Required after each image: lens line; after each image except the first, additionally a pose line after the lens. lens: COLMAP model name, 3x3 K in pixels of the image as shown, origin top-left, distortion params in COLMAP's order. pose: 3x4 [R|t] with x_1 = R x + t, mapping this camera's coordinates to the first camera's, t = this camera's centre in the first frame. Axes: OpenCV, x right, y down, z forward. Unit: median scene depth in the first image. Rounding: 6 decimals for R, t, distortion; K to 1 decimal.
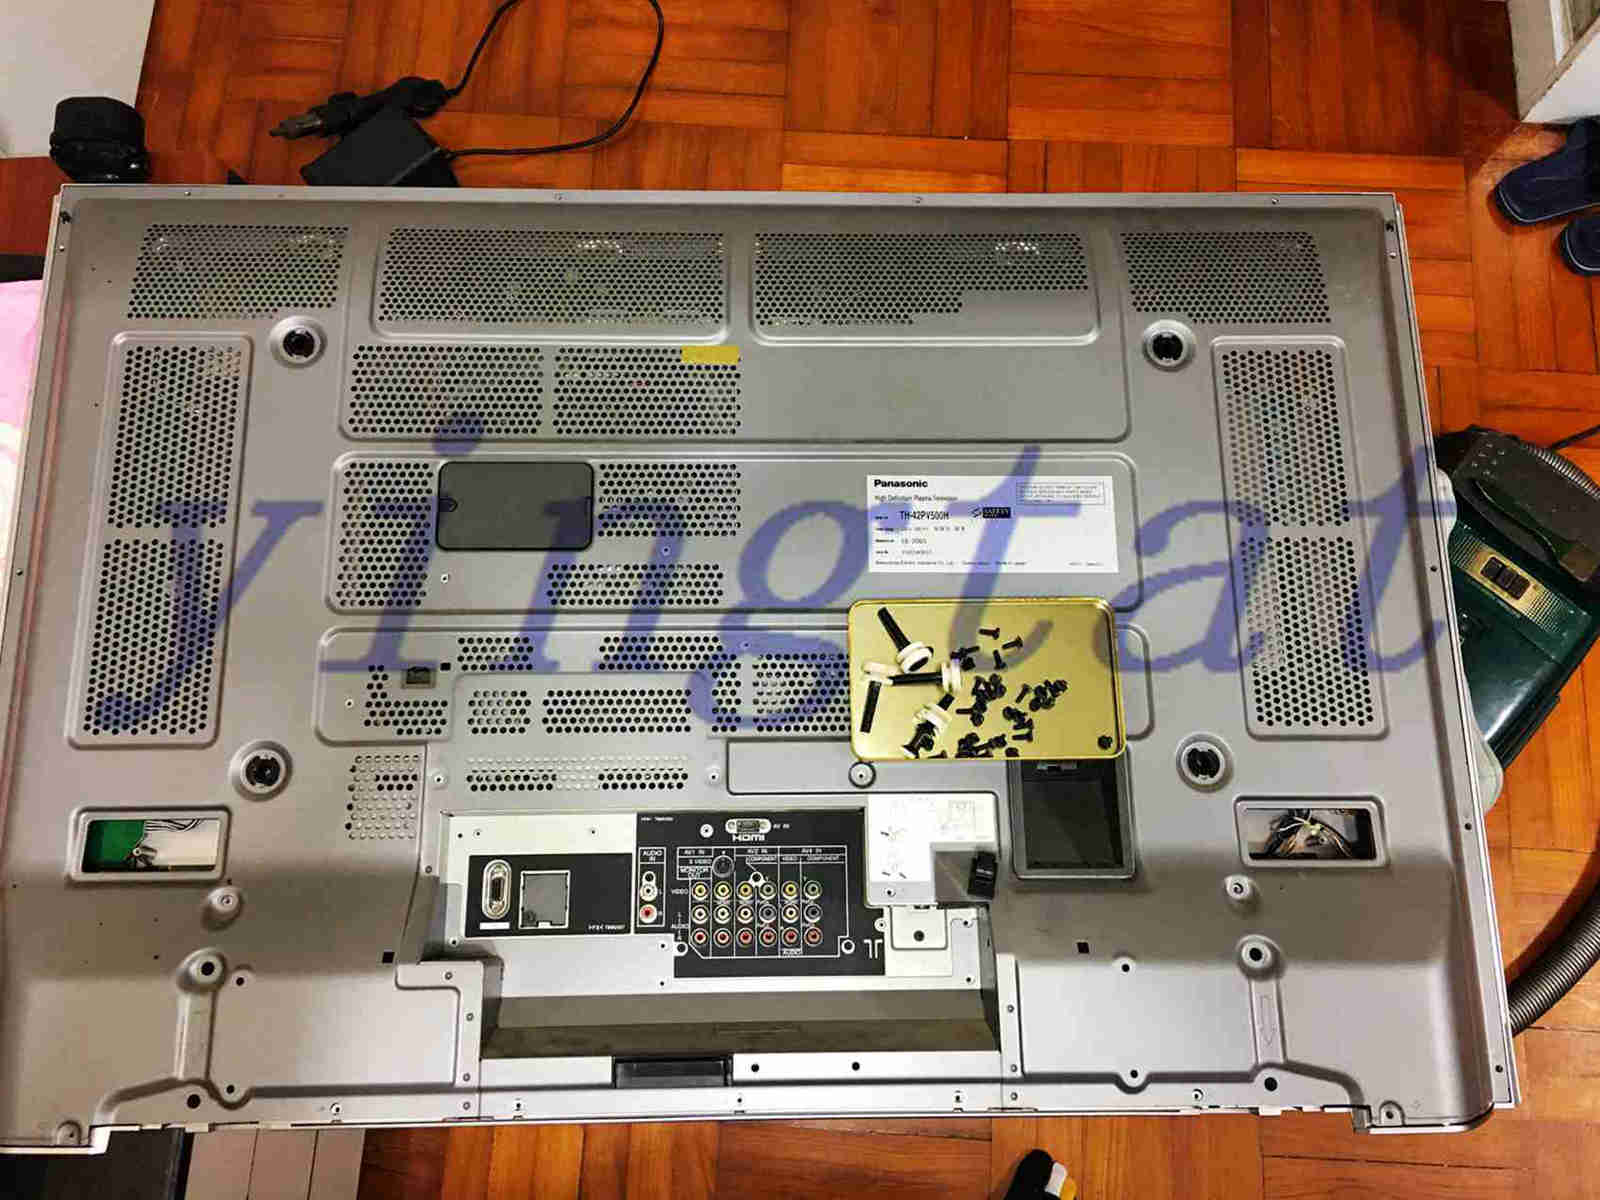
lens RADIAL K [[1343.7, 0, 800.0], [0, 1343.7, 600.0], [0, 0, 1]] dist [0.126024, -0.193567]
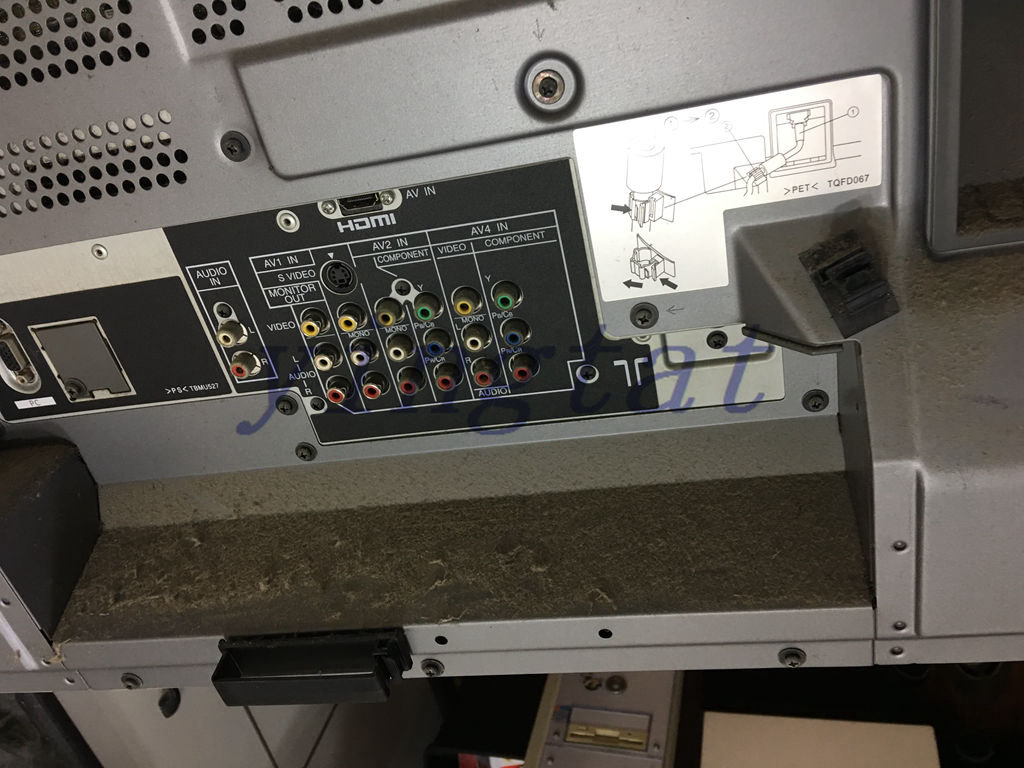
lens RADIAL K [[877.4, 0, 512.0], [0, 877.4, 384.0], [0, 0, 1]] dist [0.117889, -0.195053]
pose [[0.963504, -0.083610, -0.254300, 0.097518], [0.239804, 0.691768, 0.681139, 0.001564], [0.118966, -0.717263, 0.686572, 0.736399]]
